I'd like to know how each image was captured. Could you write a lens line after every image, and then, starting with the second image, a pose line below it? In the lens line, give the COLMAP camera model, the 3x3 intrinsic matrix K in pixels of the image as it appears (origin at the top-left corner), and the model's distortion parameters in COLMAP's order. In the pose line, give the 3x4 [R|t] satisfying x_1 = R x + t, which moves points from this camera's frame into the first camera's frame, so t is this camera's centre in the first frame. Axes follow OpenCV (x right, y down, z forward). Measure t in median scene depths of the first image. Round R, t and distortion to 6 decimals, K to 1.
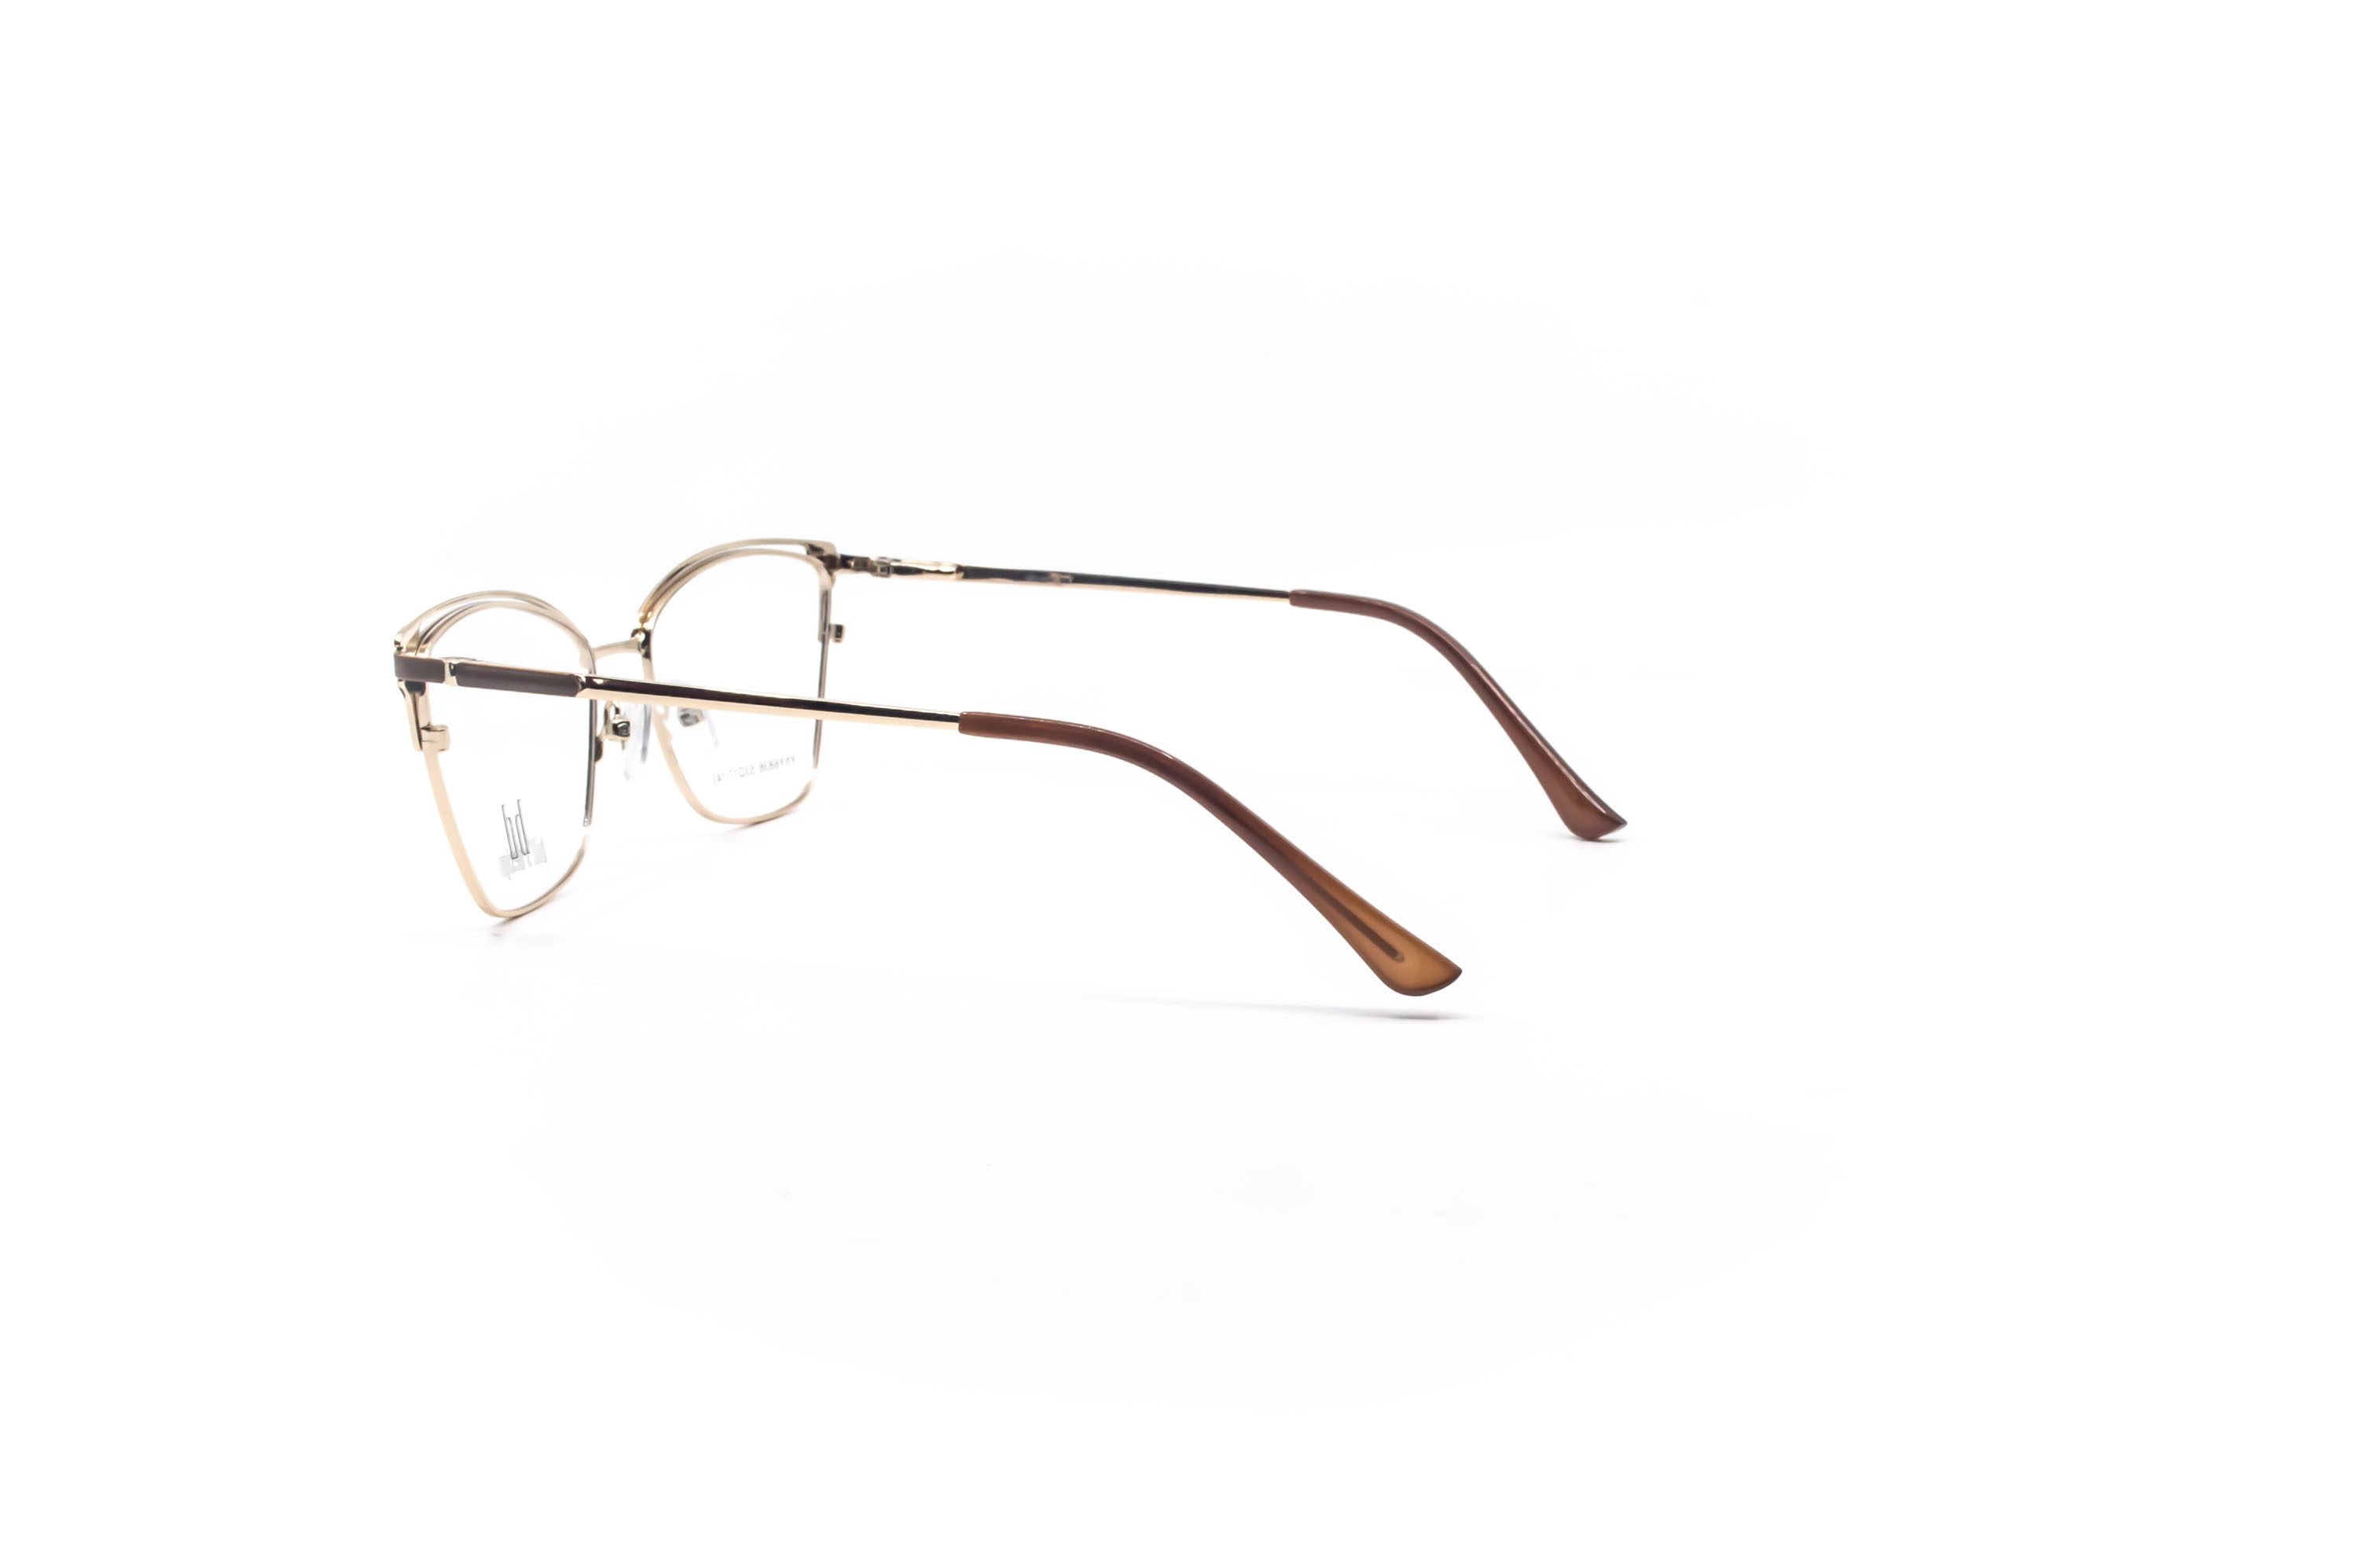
lens RADIAL K [[3051.2, 0, 1179.0], [0, 3051.2, 784.0], [0, 0, 1]] dist [-0.011552, 0.007323]
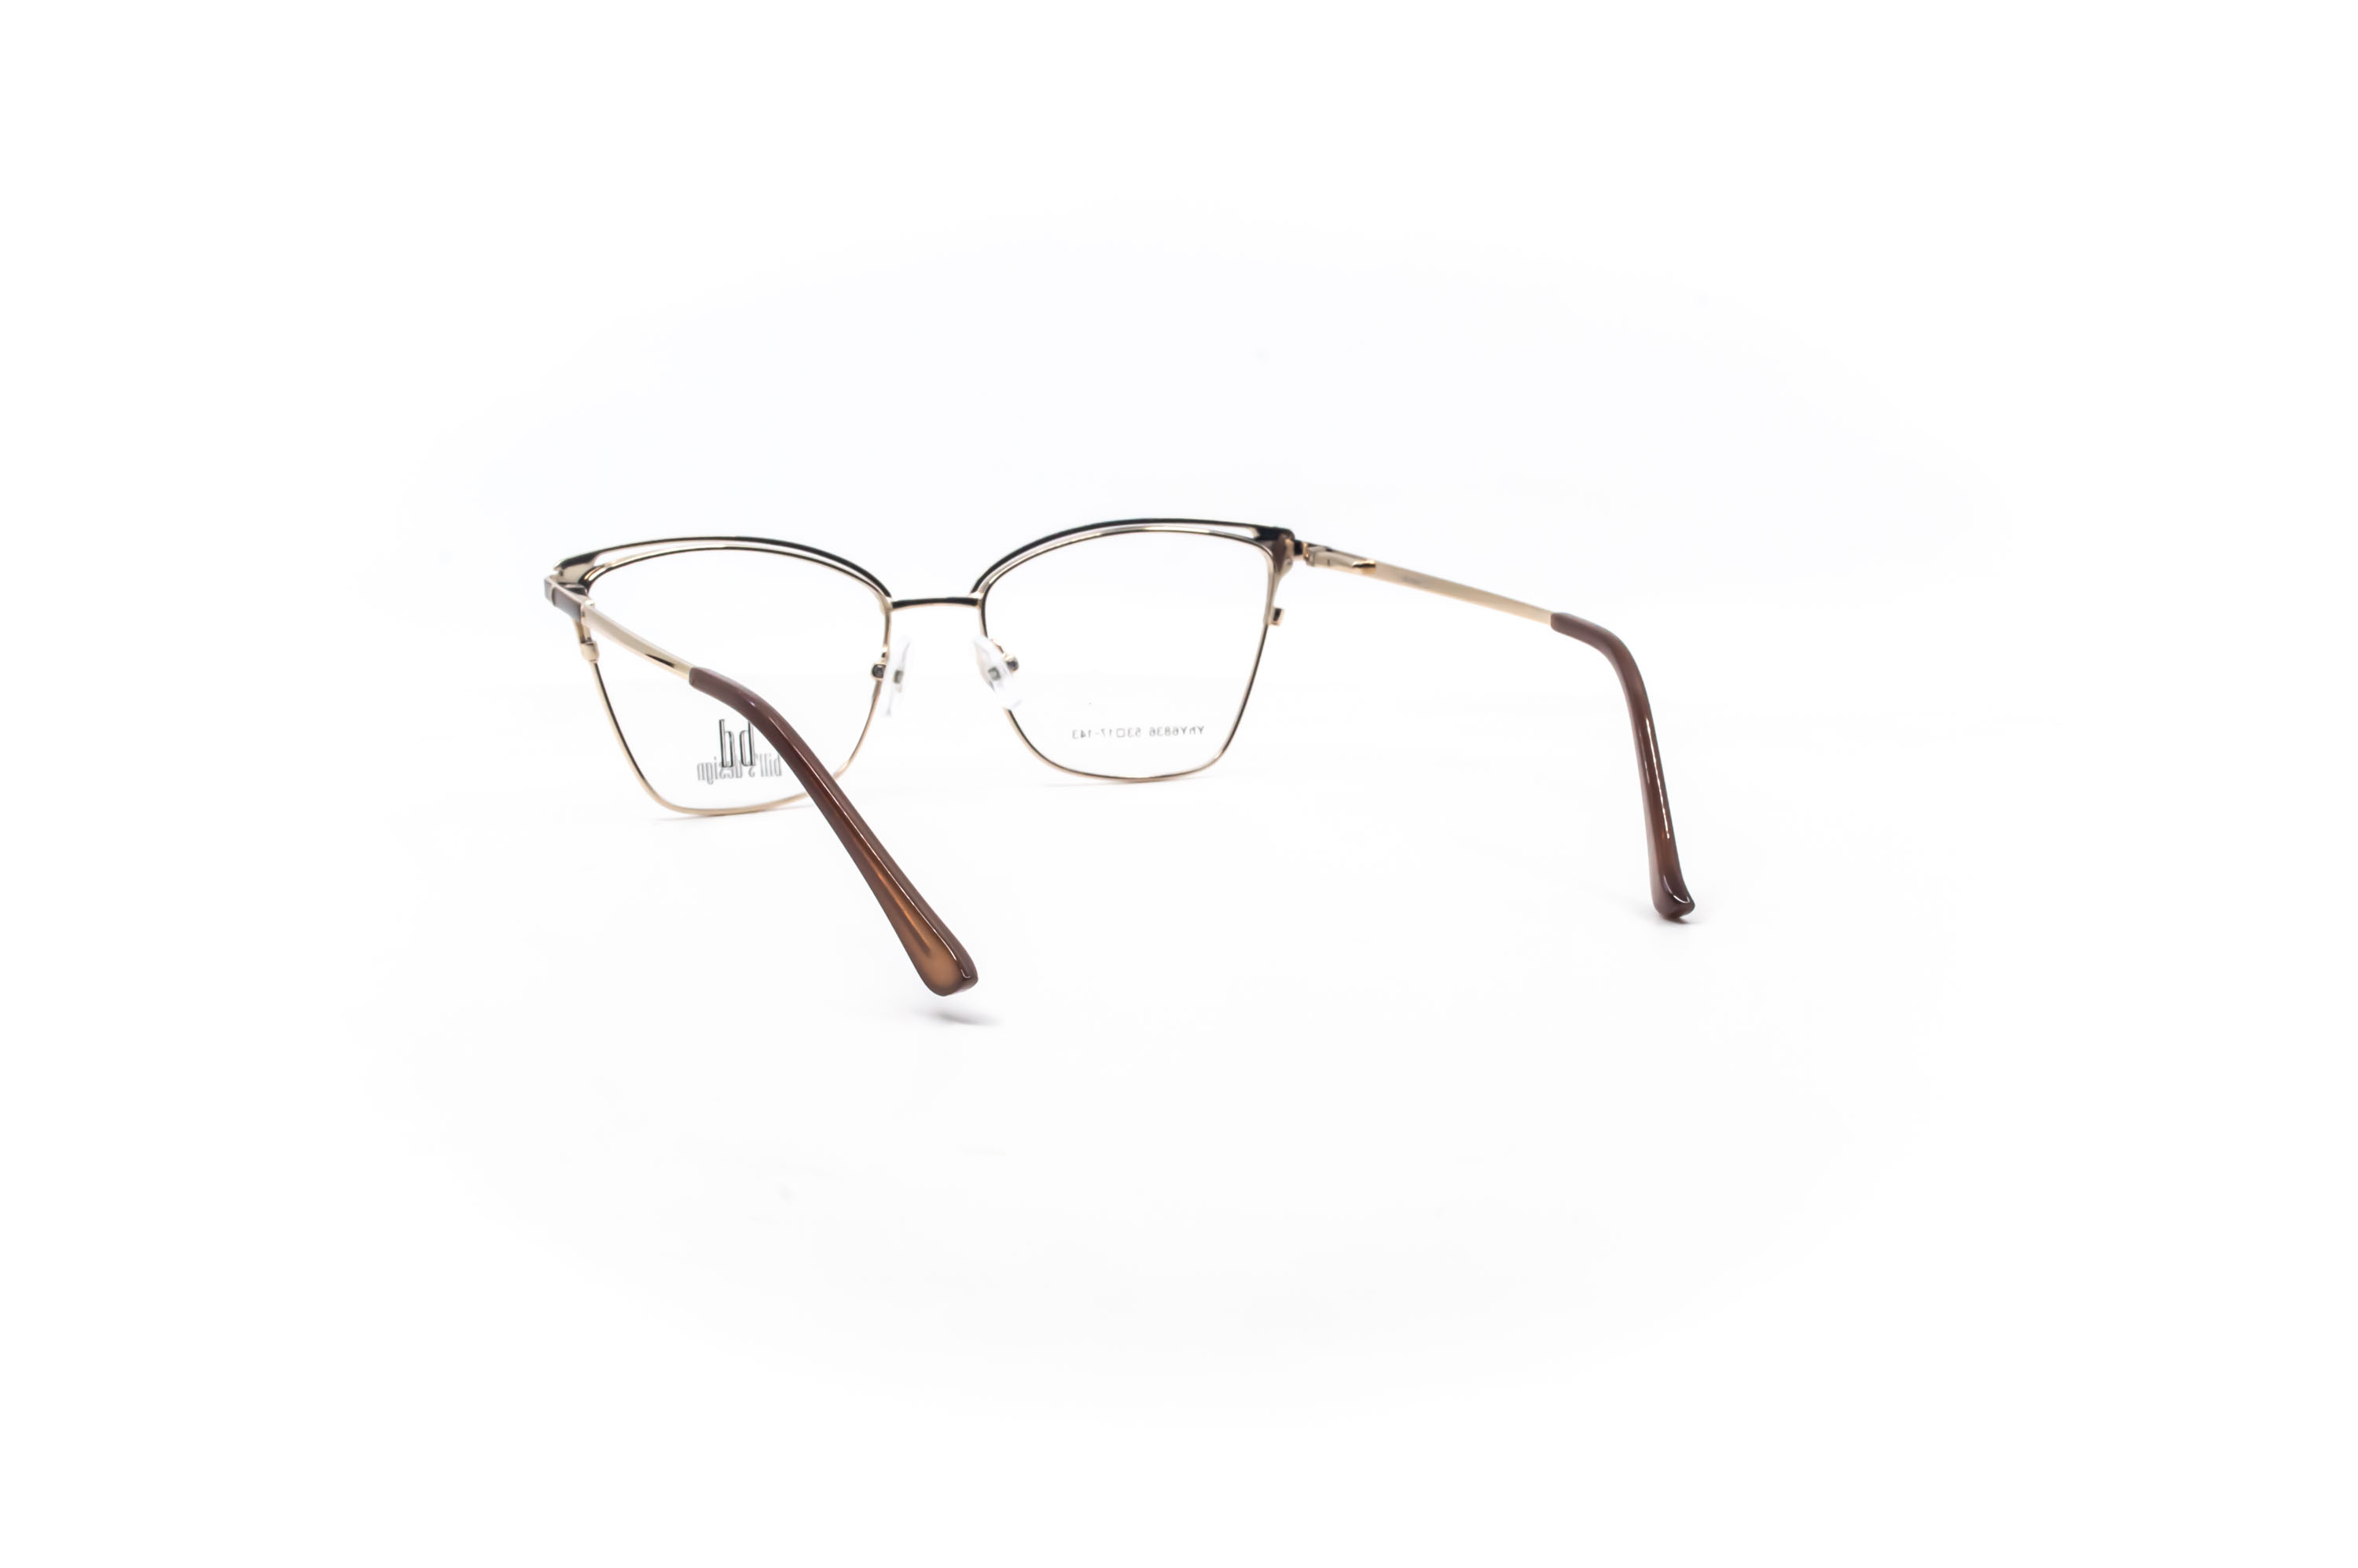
lens RADIAL K [[3051.2, 0, 1179.0], [0, 3051.2, 784.0], [0, 0, 1]] dist [-0.011552, 0.007323]
pose [[0.700575, 0.133132, -0.701050, 0.685140], [-0.128838, 0.989895, 0.059233, -0.057371], [0.701852, 0.048825, 0.710648, 0.278748]]
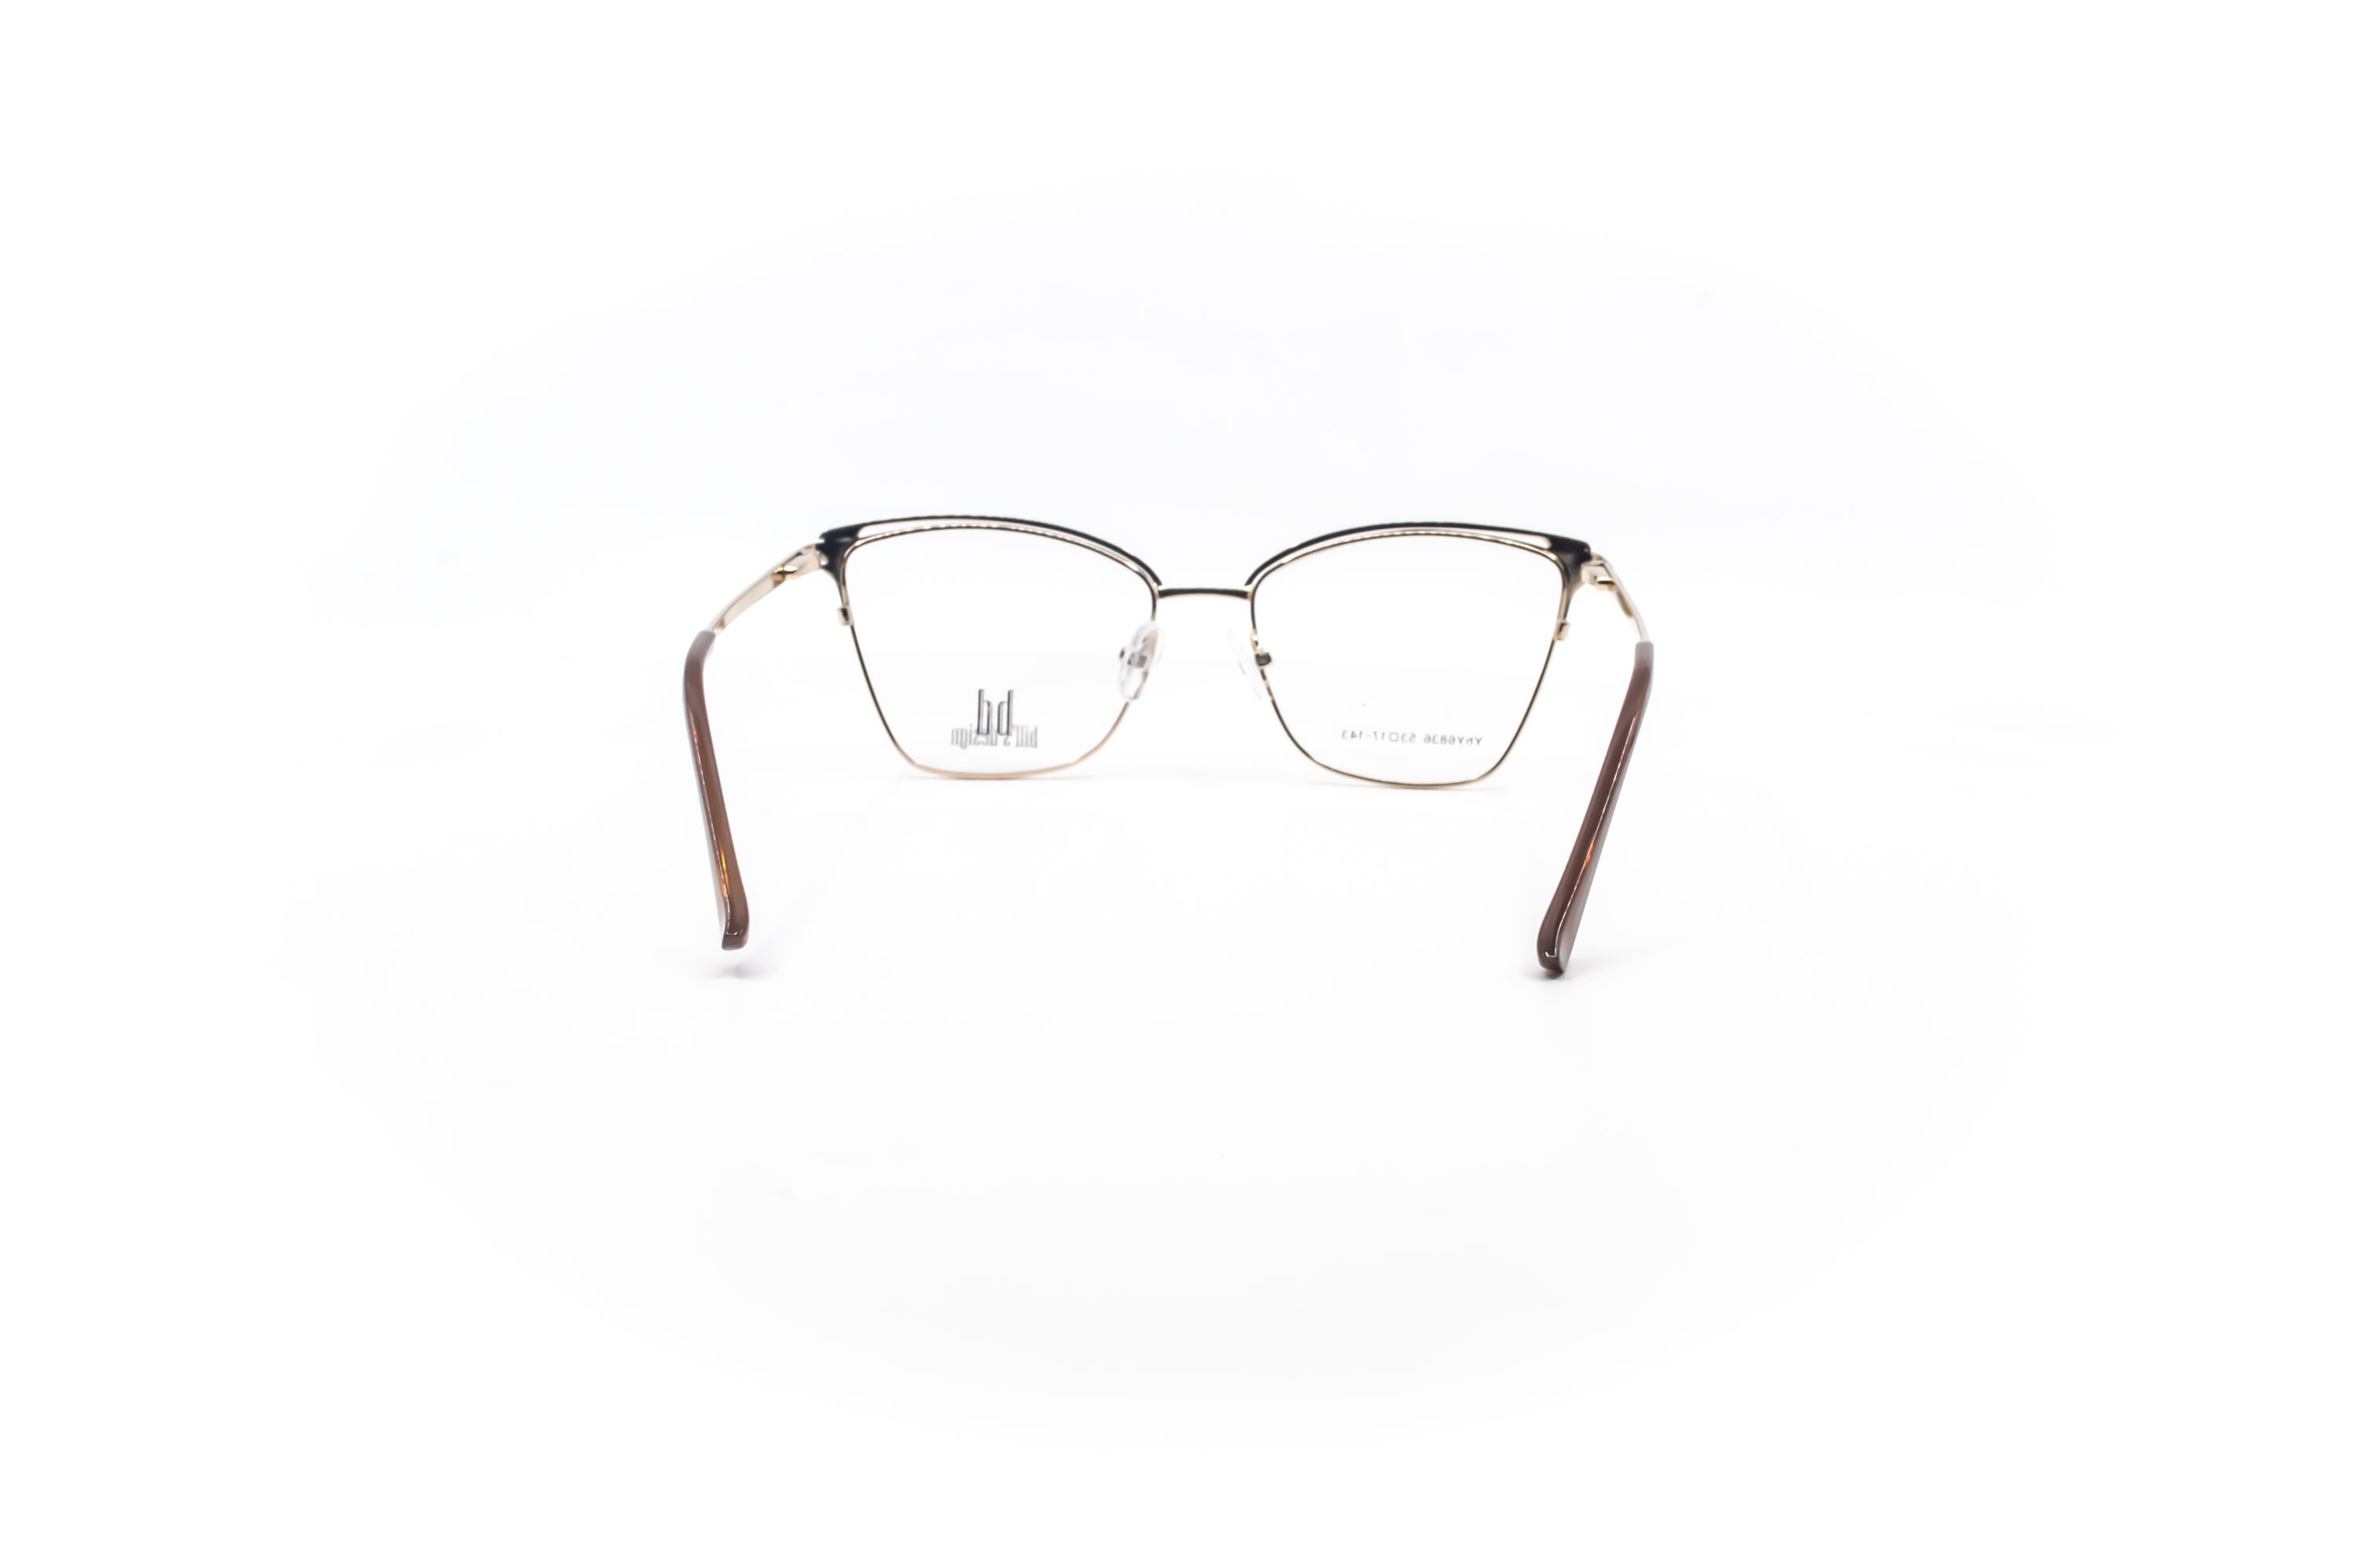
lens RADIAL K [[3051.2, 0, 1179.0], [0, 3051.2, 784.0], [0, 0, 1]] dist [-0.011552, 0.007323]
pose [[0.251884, 0.182795, -0.950337, 0.929689], [-0.173637, 0.974600, 0.141440, -0.137101], [0.952053, 0.129387, 0.277226, 0.699642]]
